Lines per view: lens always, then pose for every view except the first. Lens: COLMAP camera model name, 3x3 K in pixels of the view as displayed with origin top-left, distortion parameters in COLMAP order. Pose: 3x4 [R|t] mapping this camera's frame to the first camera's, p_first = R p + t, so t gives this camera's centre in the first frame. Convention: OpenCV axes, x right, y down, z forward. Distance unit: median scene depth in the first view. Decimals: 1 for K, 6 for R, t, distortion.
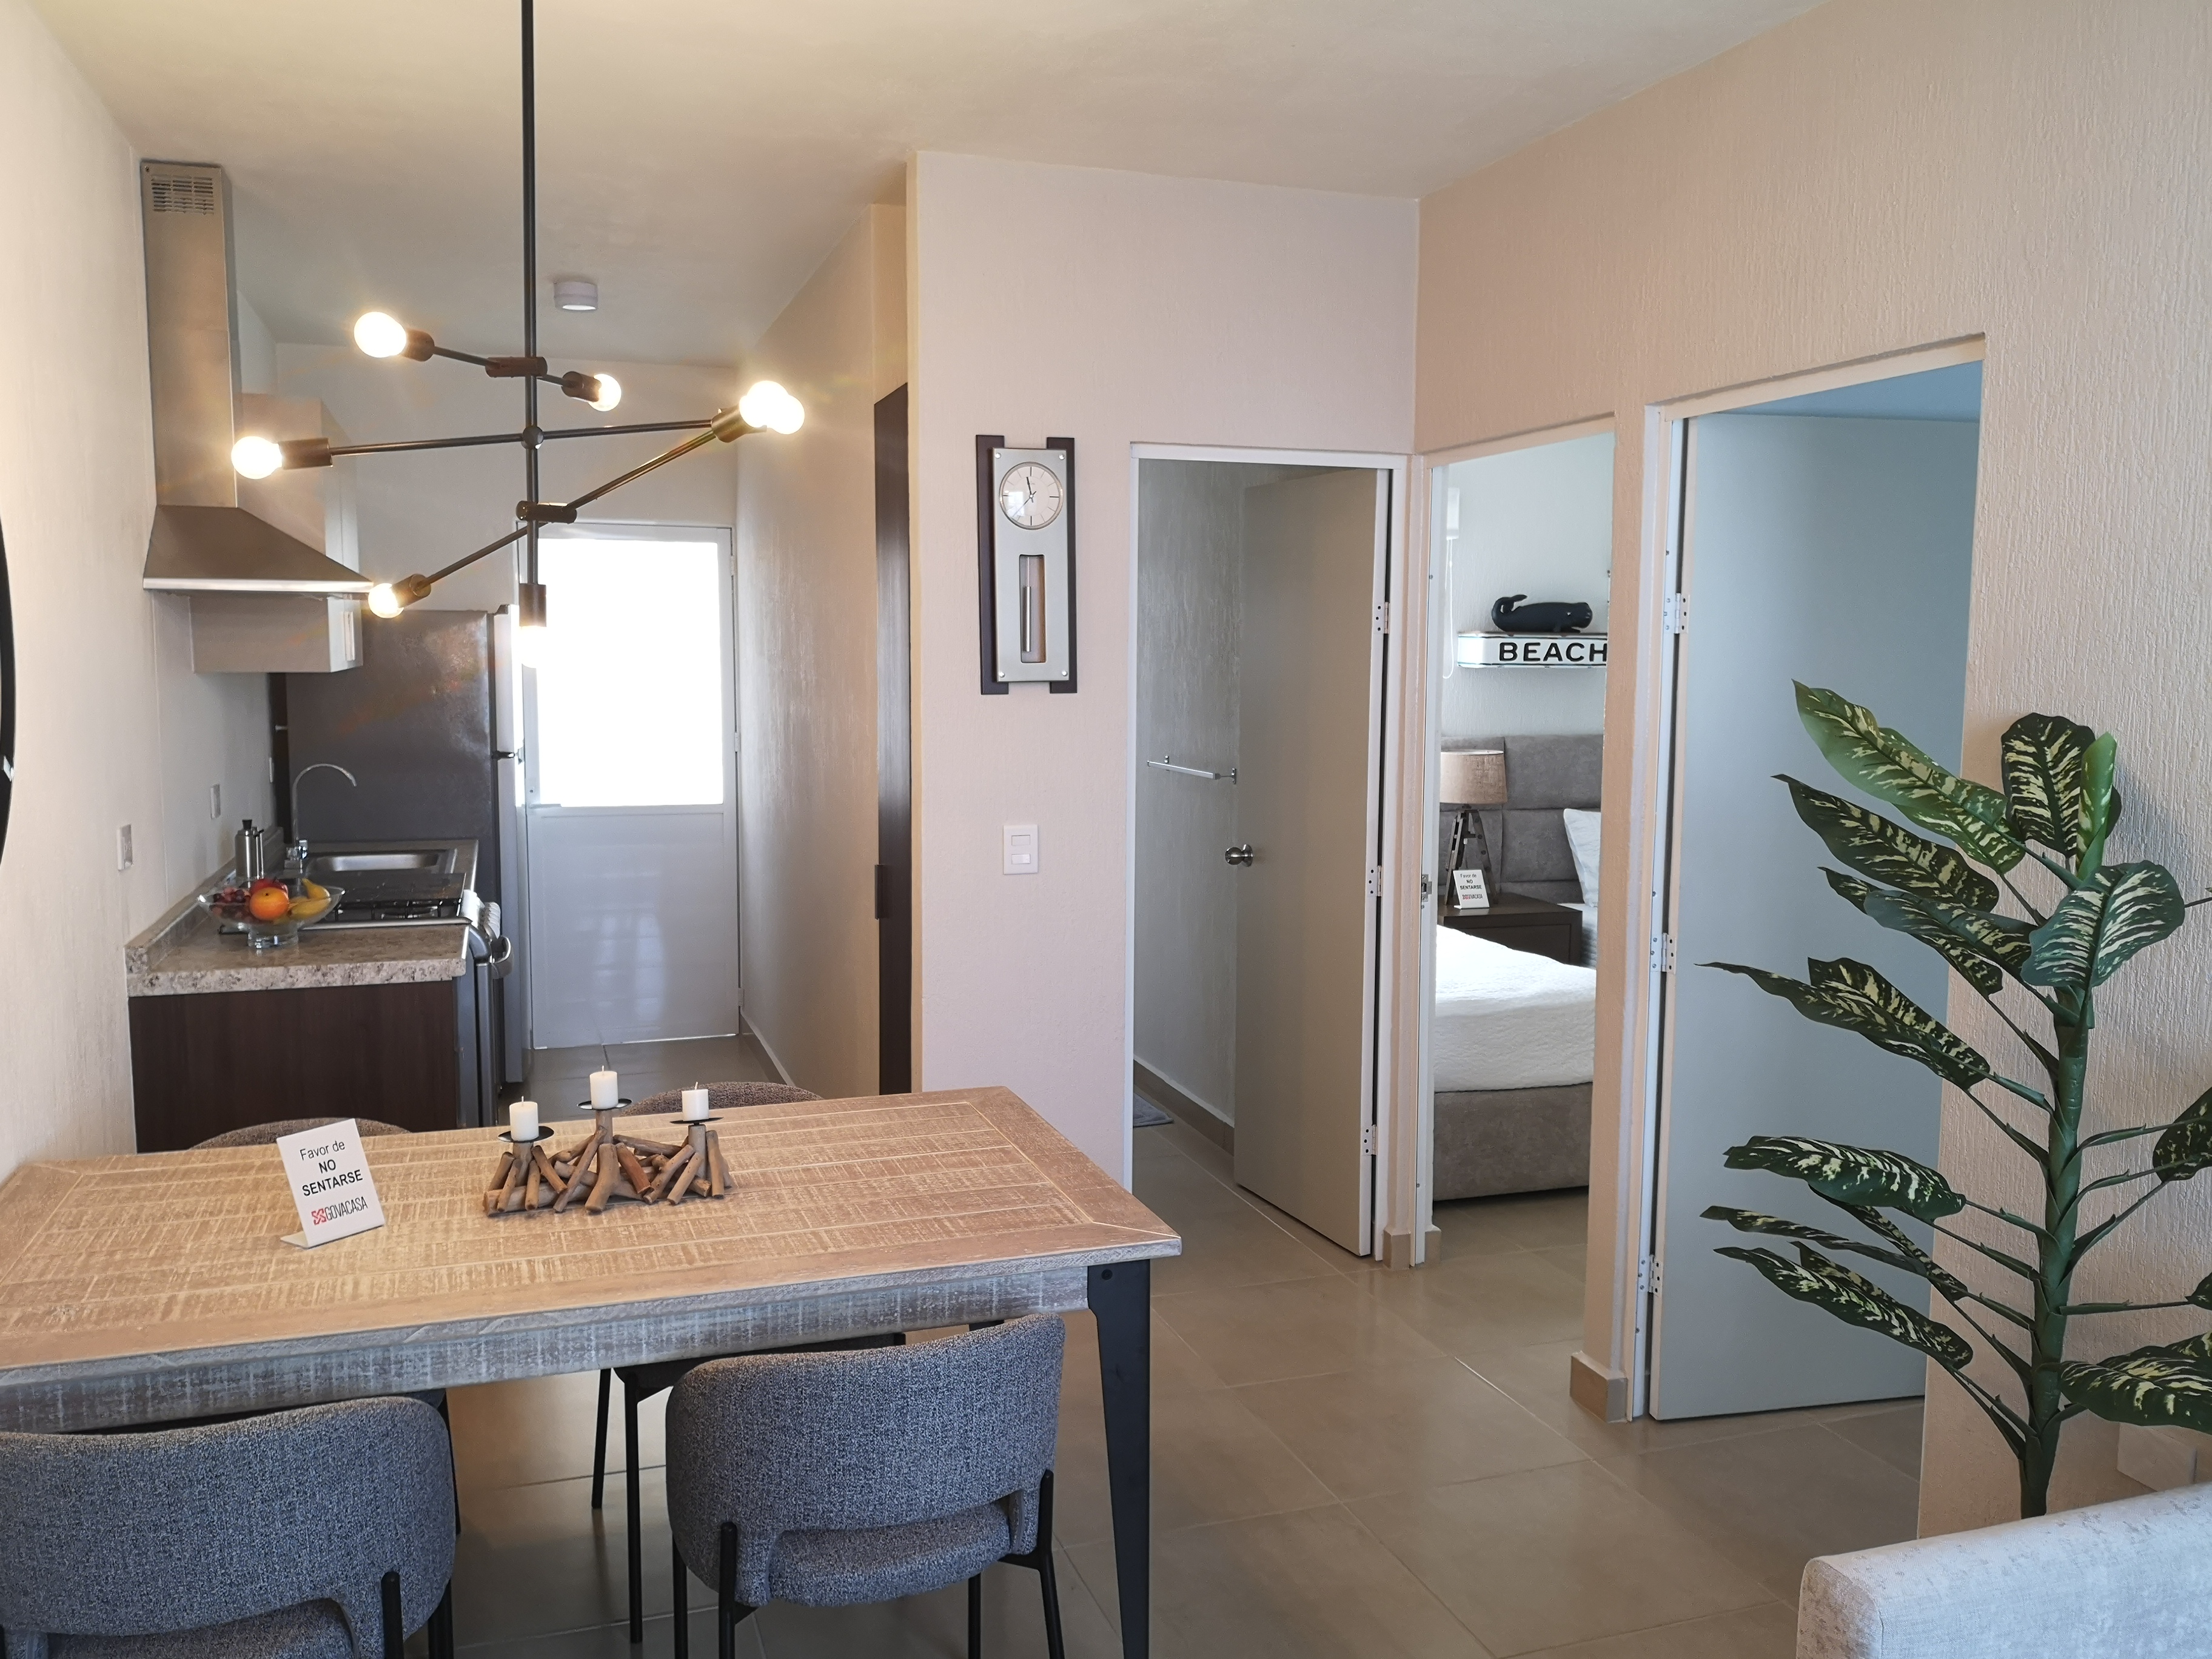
lens RADIAL K [[1742.3, 0, 1107.8], [0, 1742.3, 836.8], [0, 0, 1]] dist [0.058508, -0.109664]
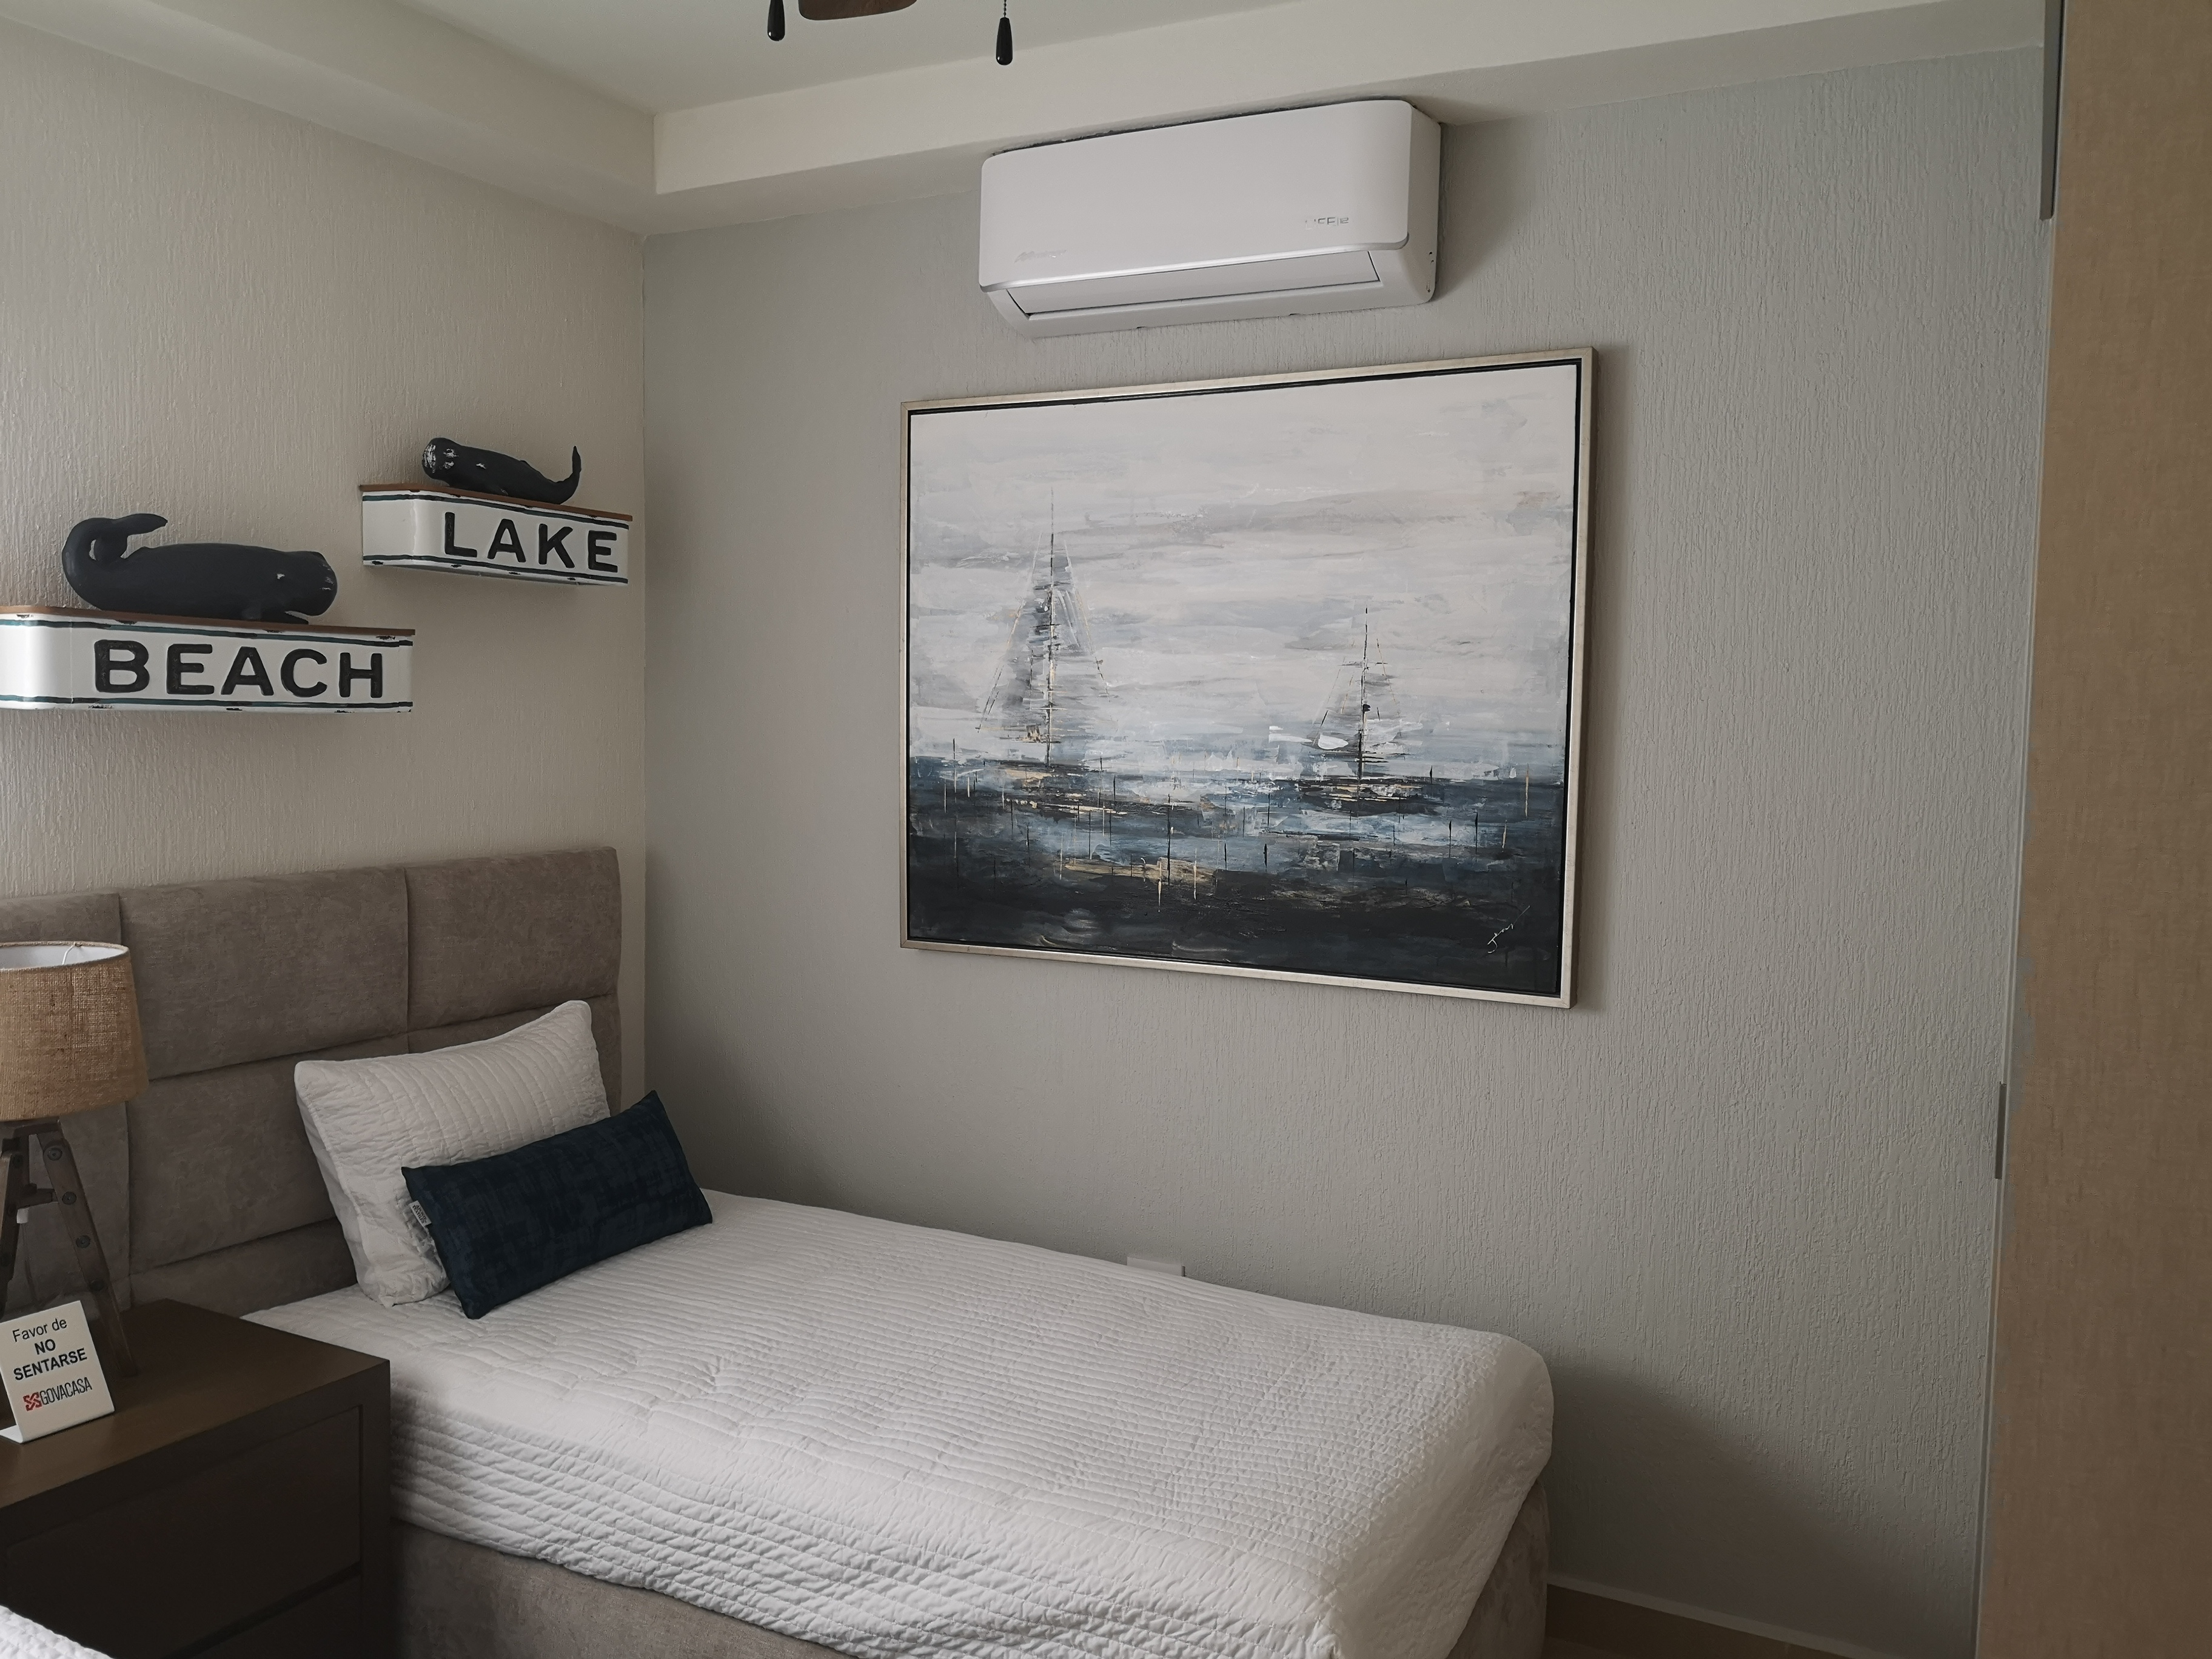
lens RADIAL K [[1742.3, 0, 1107.8], [0, 1742.3, 836.8], [0, 0, 1]] dist [0.058508, -0.109664]
pose [[0.716591, -0.042977, 0.696169, 0.222568], [0.060763, 0.998152, -0.000926, -0.106919], [-0.694842, 0.042965, 0.717878, 1.104837]]
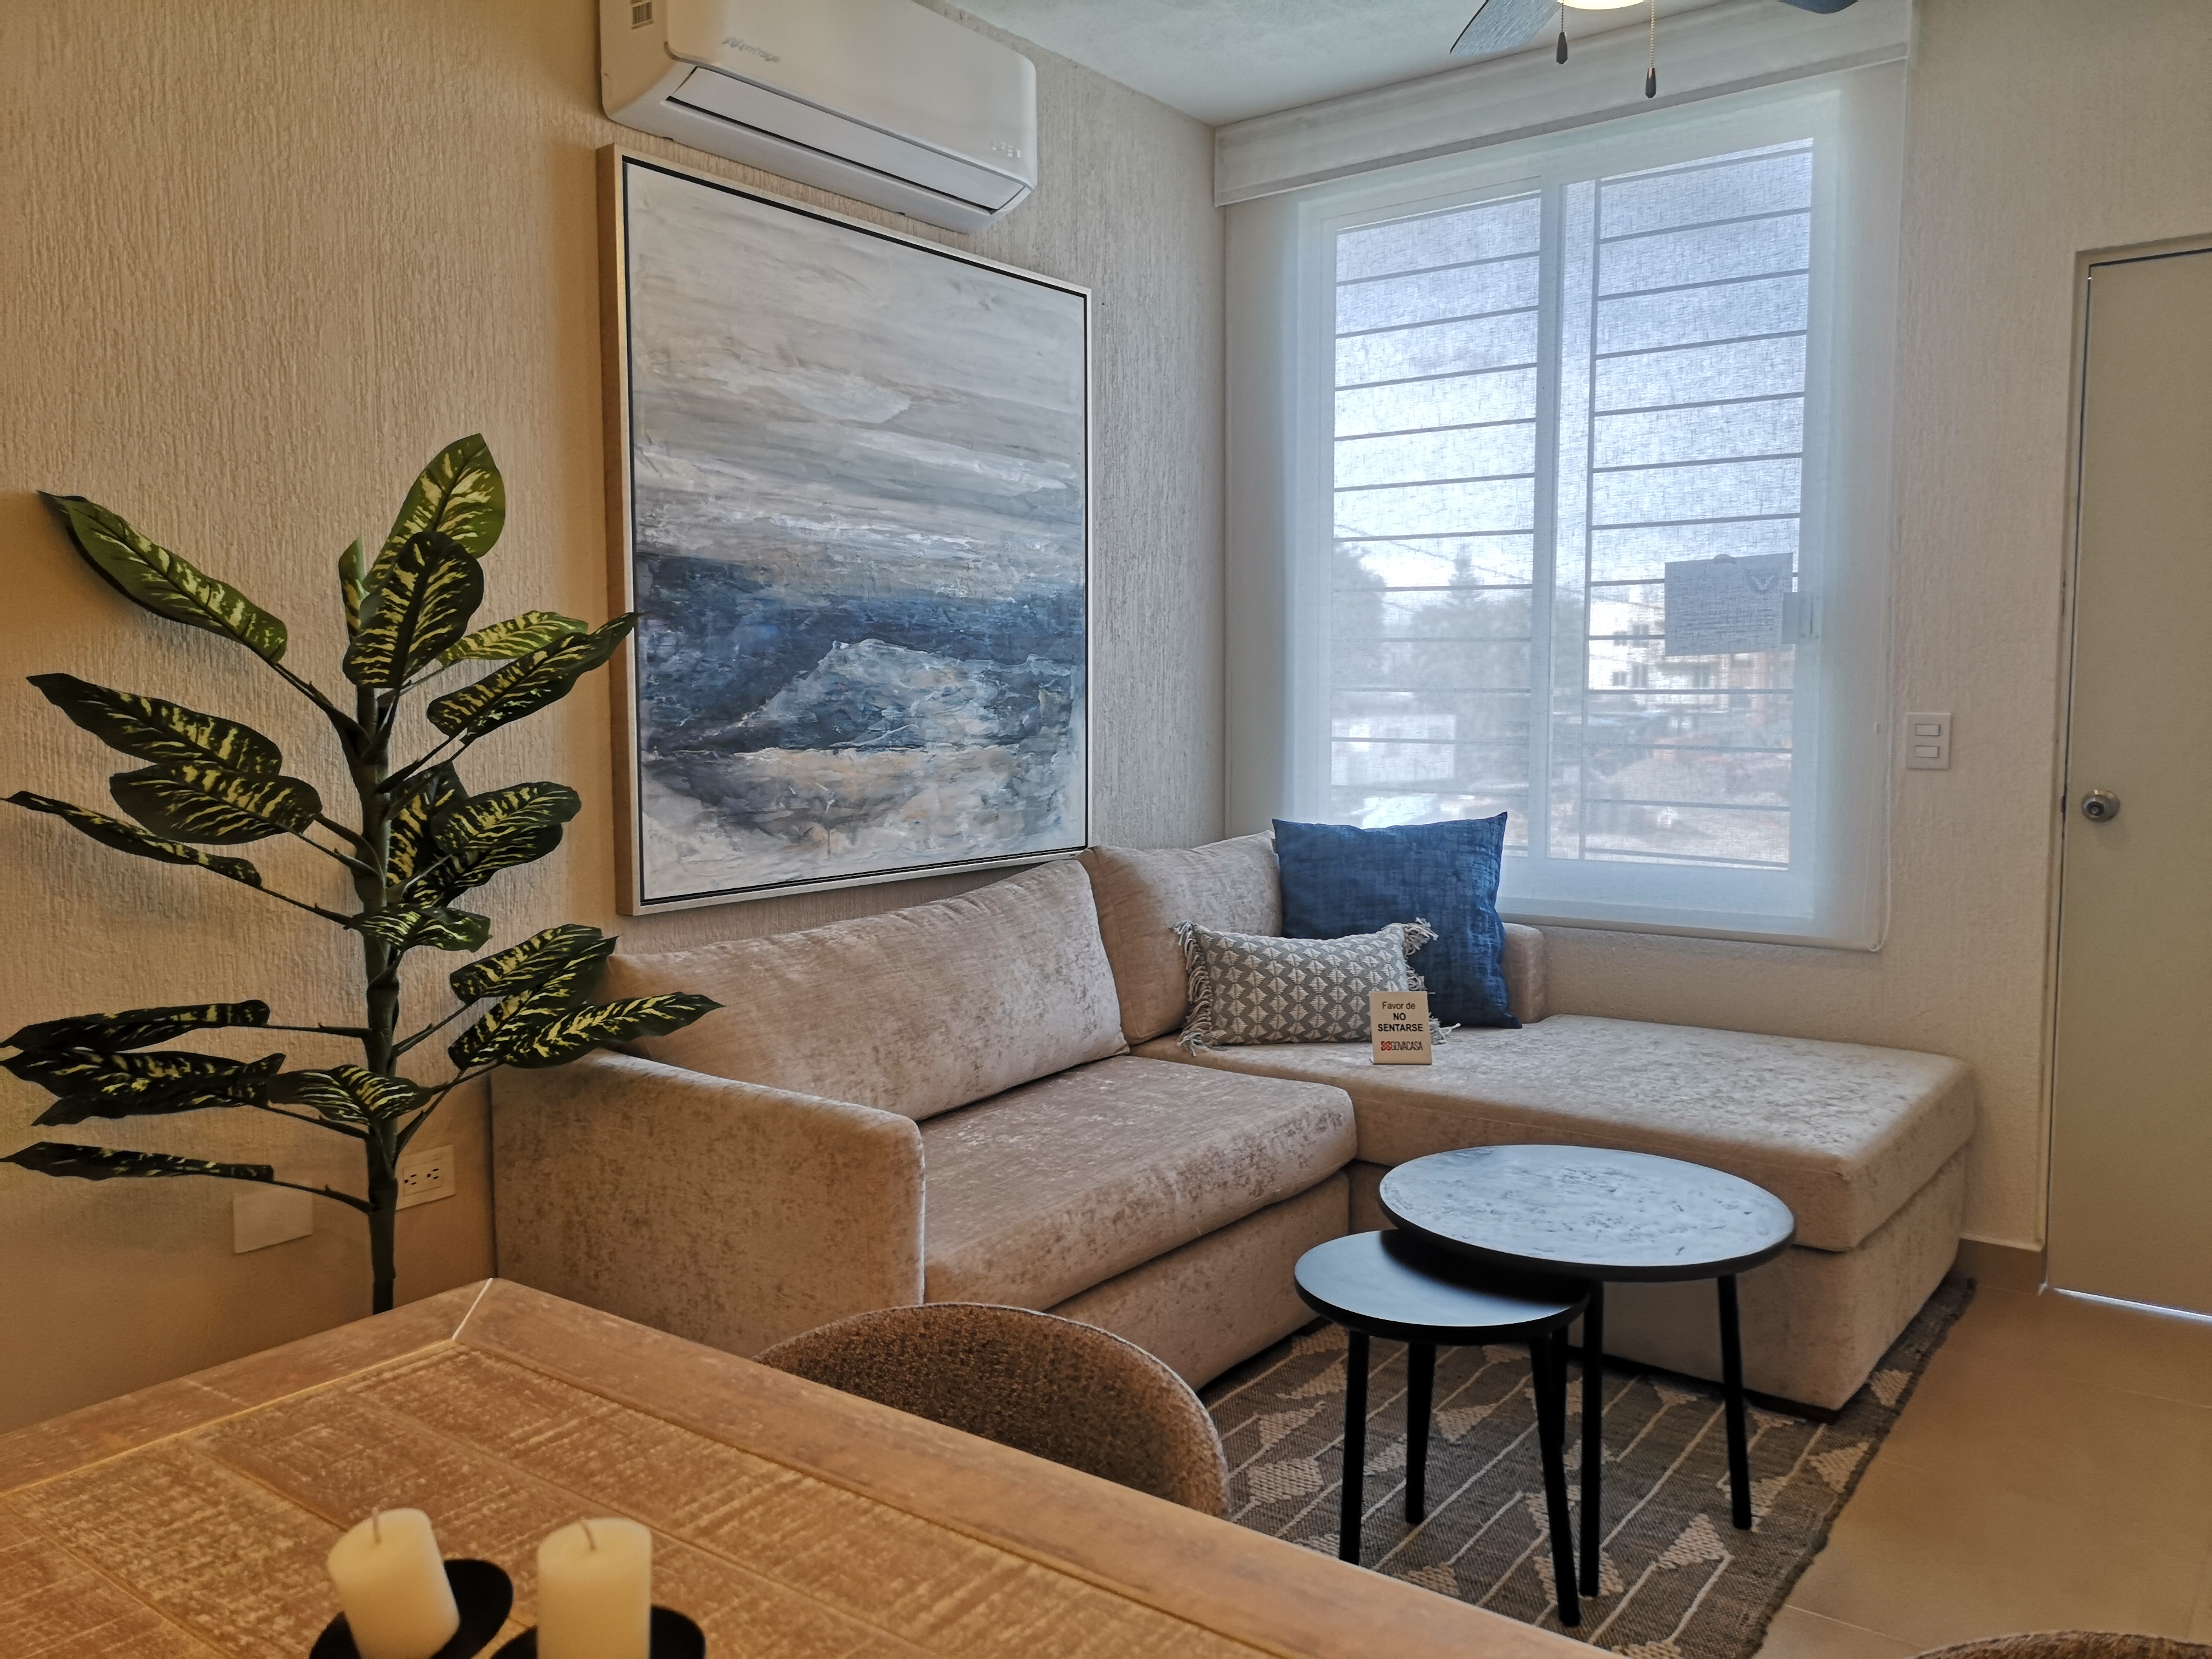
lens RADIAL K [[1700.8, 0, 1106.0], [0, 1700.8, 829.5], [0, 0, 1]] dist [0.066351, -0.068700]
pose [[-0.554300, -0.075742, 0.828864, -0.352639], [0.090284, 0.984503, 0.150341, 0.006157], [-0.827406, 0.158167, -0.538872, 0.719376]]
